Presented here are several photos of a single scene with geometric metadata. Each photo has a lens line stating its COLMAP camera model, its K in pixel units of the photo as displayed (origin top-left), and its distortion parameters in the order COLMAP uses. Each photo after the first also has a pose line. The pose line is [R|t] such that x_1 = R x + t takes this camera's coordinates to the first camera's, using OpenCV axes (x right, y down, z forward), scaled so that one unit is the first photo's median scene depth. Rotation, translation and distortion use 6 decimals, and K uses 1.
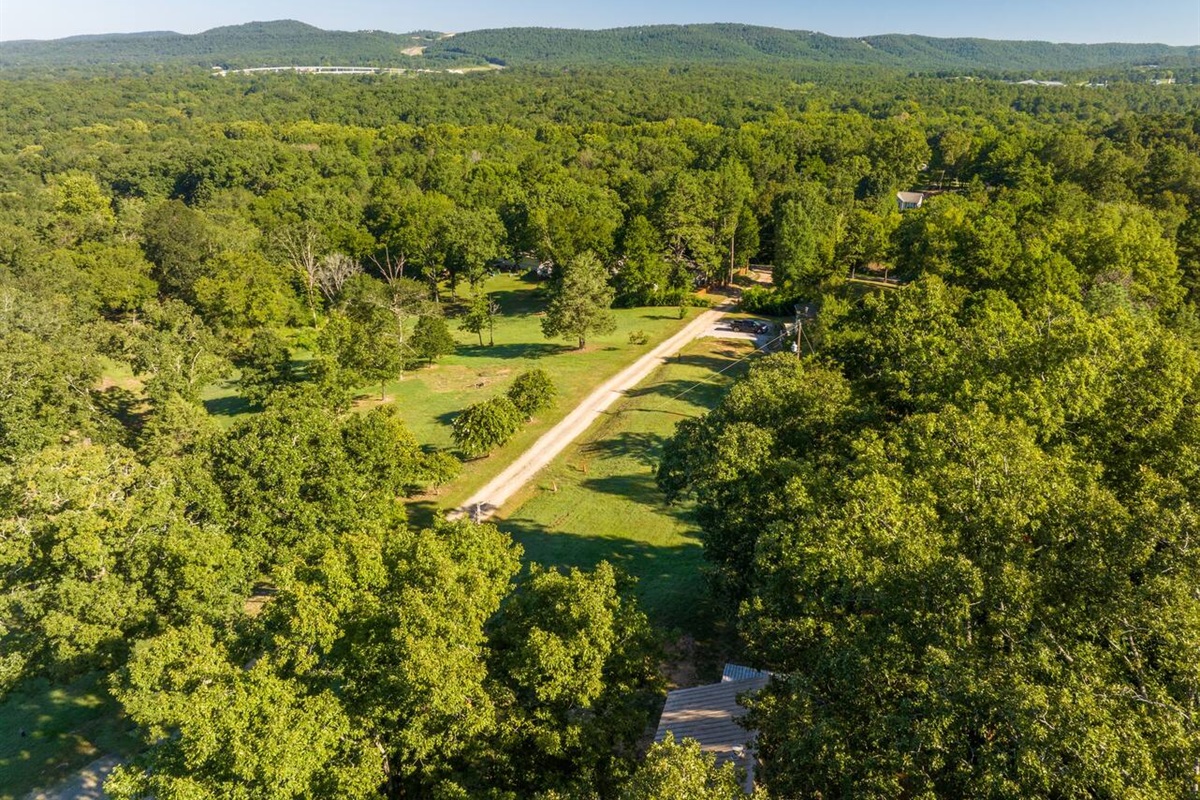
lens RADIAL K [[1063.0, 0, 600.0], [0, 1063.0, 400.0], [0, 0, 1]] dist [0.001841, -0.013101]
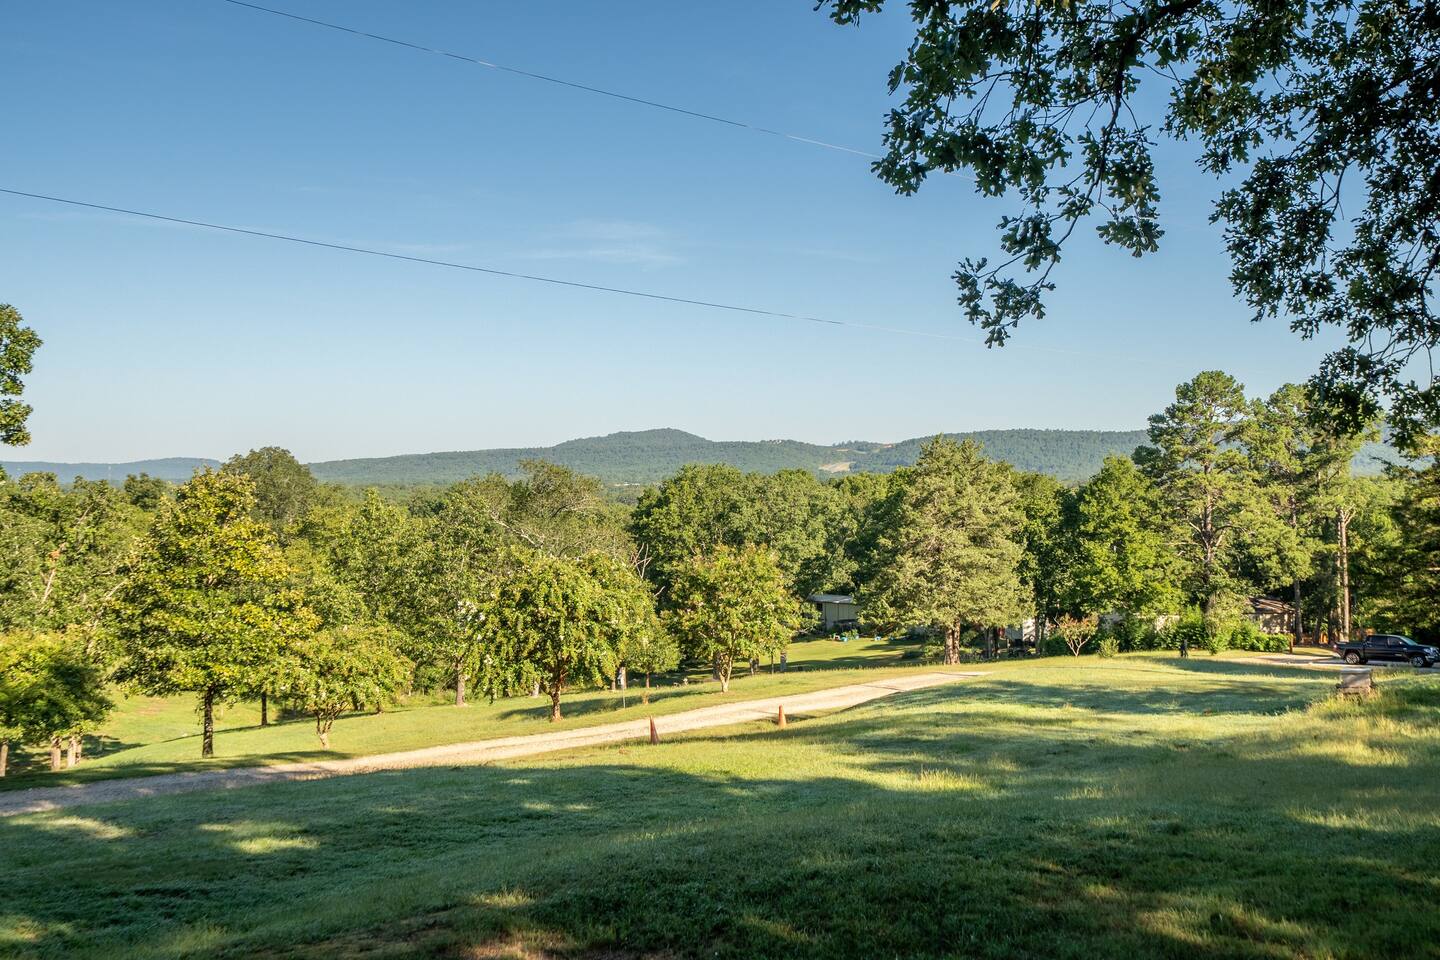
lens RADIAL K [[1431.0, 0, 720.0], [0, 1431.0, 480.0], [0, 0, 1]] dist [0.007413, -0.000136]
pose [[0.951055, -0.020454, -0.308344, 0.064280], [-0.113314, 0.905222, -0.409553, 0.114393], [0.287497, 0.424447, 0.858598, 0.397460]]
